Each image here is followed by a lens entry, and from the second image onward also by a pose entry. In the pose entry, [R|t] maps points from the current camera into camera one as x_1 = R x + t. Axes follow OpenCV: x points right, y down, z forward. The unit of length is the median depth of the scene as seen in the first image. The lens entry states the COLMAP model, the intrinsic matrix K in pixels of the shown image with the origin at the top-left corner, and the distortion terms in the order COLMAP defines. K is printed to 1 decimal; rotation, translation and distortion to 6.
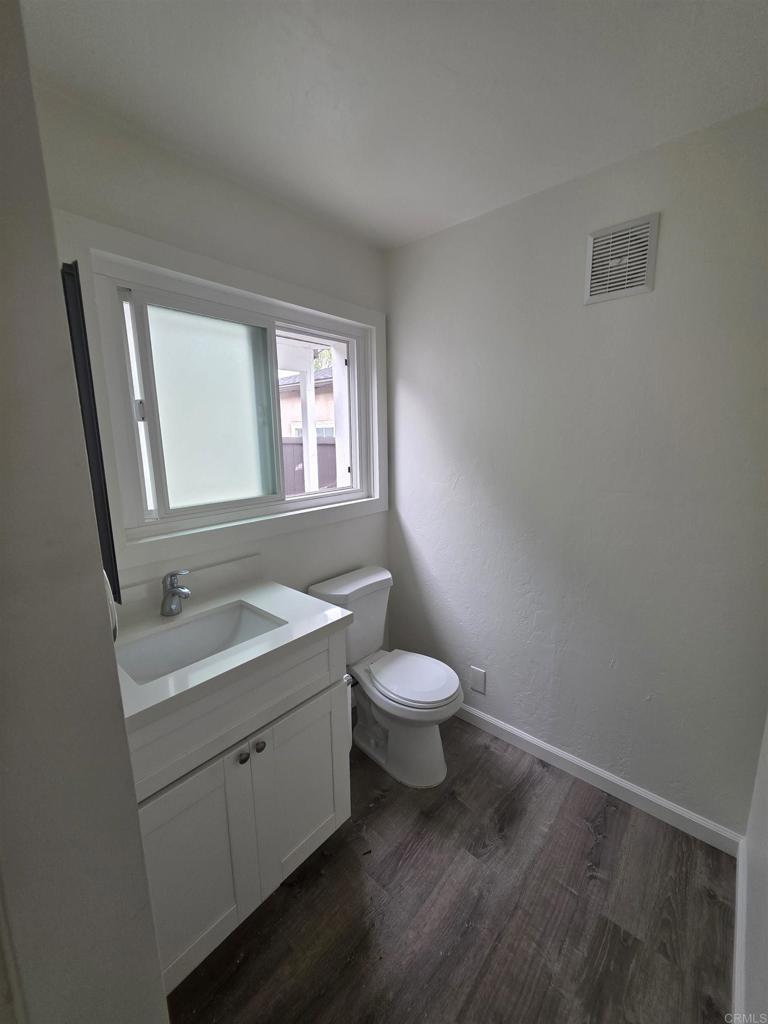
lens RADIAL K [[409.7, 0, 385.5], [0, 409.7, 509.0], [0, 0, 1]] dist [0.003044, 0.000197]
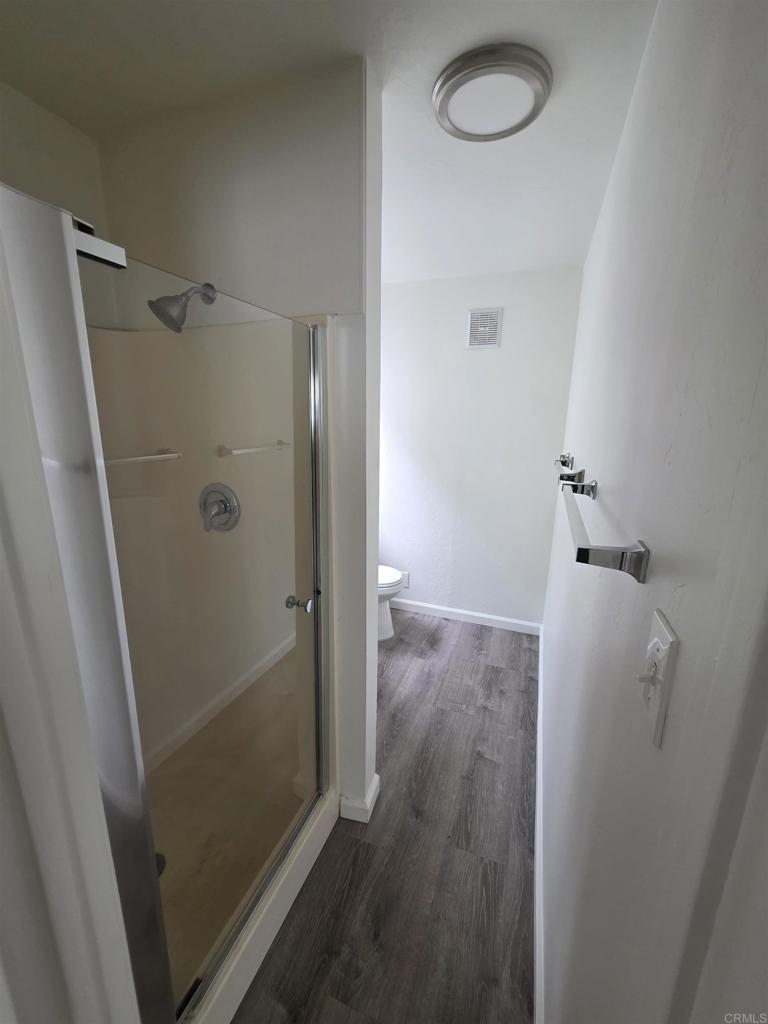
lens RADIAL K [[409.7, 0, 378.2], [0, 409.7, 513.8], [0, 0, 1]] dist [0.003044, 0.000197]
pose [[0.939176, -0.055961, 0.338845, -0.535570], [0.037873, 0.997494, 0.059766, 0.098545], [-0.341340, -0.043298, 0.938942, -0.591341]]
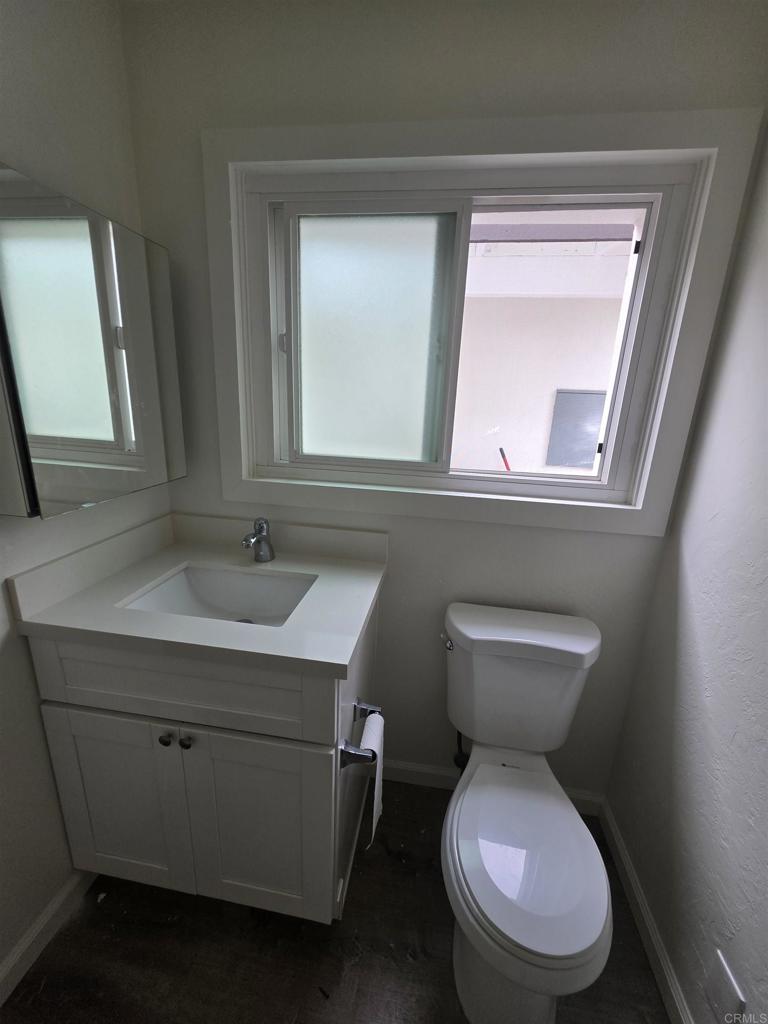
lens RADIAL K [[409.7, 0, 384.7], [0, 409.7, 510.2], [0, 0, 1]] dist [0.003044, 0.000197]
pose [[0.534398, 0.258306, -0.804796, 0.385832], [-0.200569, 0.963717, 0.176131, -0.085837], [0.821091, 0.067294, 0.566816, 0.699607]]
